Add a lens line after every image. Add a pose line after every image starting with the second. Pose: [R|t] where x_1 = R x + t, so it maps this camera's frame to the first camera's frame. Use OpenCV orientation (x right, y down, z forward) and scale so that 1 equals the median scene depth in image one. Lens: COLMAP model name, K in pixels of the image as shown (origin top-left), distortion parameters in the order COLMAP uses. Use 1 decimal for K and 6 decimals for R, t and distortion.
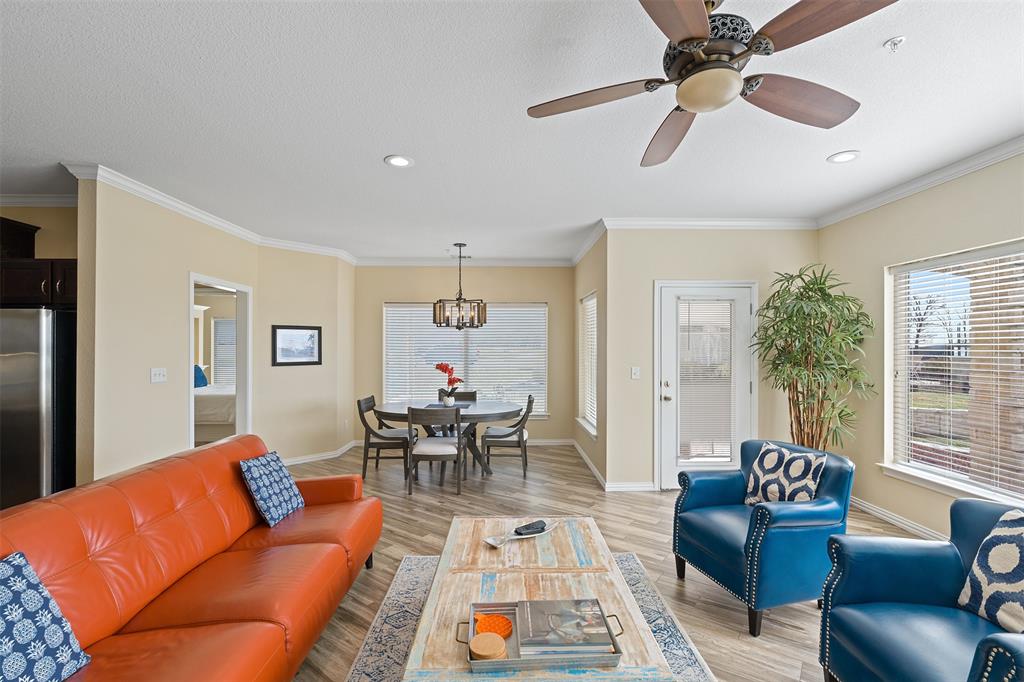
lens RADIAL K [[451.8, 0, 510.7], [0, 451.8, 346.0], [0, 0, 1]] dist [-0.001581, -0.000120]
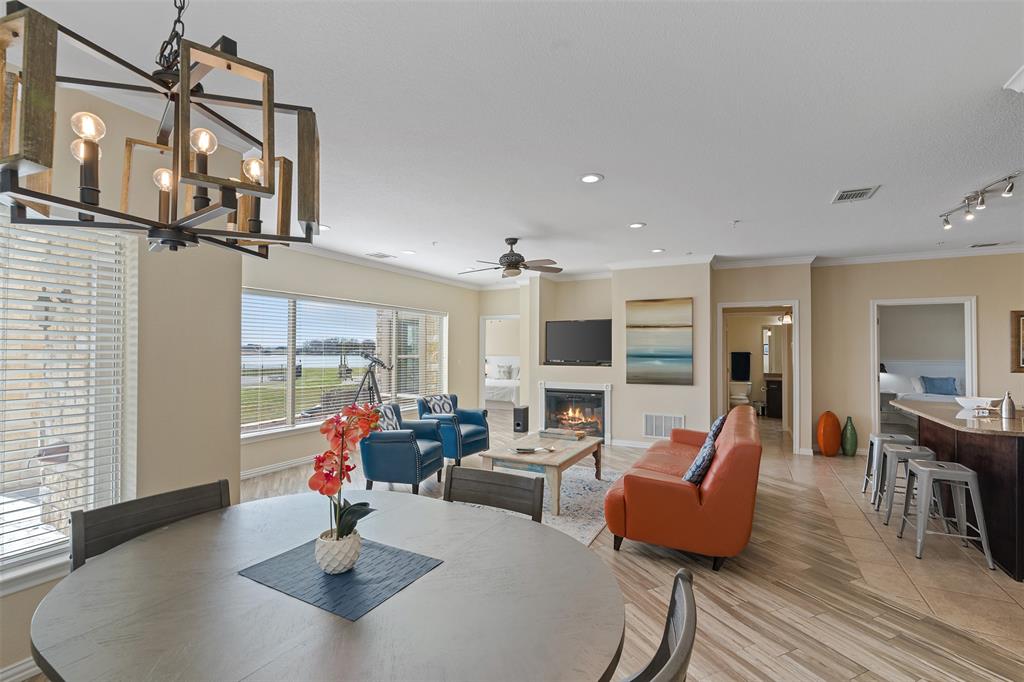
lens RADIAL K [[451.8, 0, 510.7], [0, 451.8, 346.0], [0, 0, 1]] dist [-0.001581, -0.000120]
pose [[-0.874793, 0.002284, 0.484492, -0.353032], [-0.005729, 0.999870, -0.015057, 0.008760], [-0.484463, -0.015947, -0.874666, 1.200046]]
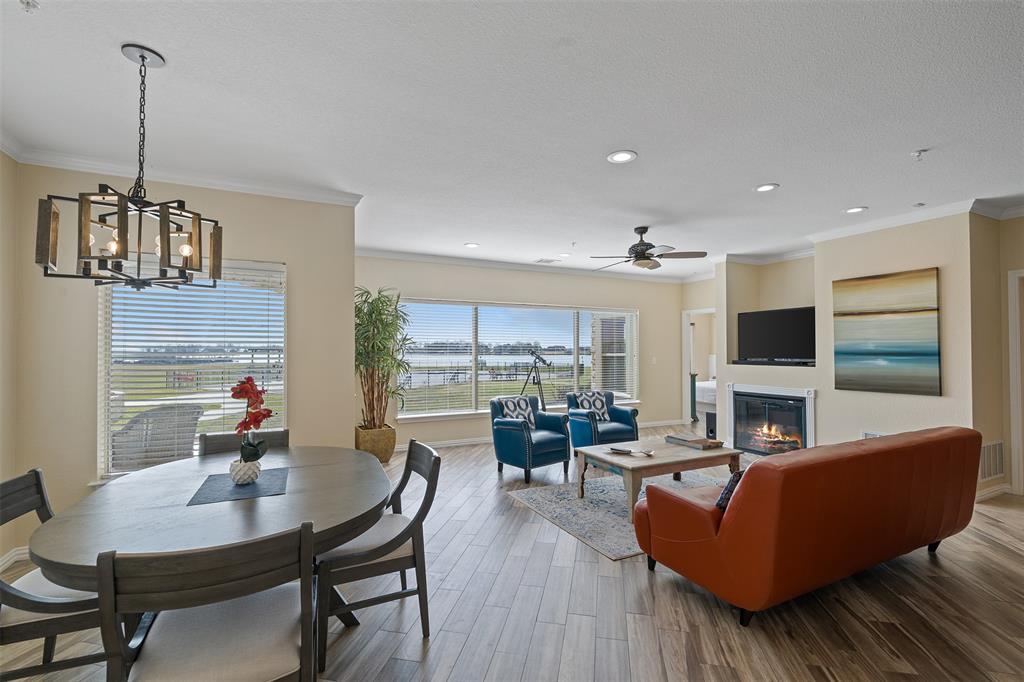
lens RADIAL K [[451.8, 0, 510.7], [0, 451.8, 346.0], [0, 0, 1]] dist [-0.001581, -0.000120]
pose [[-0.421696, 0.009326, 0.906689, -0.611331], [-0.003081, 0.999927, -0.011718, 0.014100], [-0.906732, -0.007734, -0.421637, 0.966509]]
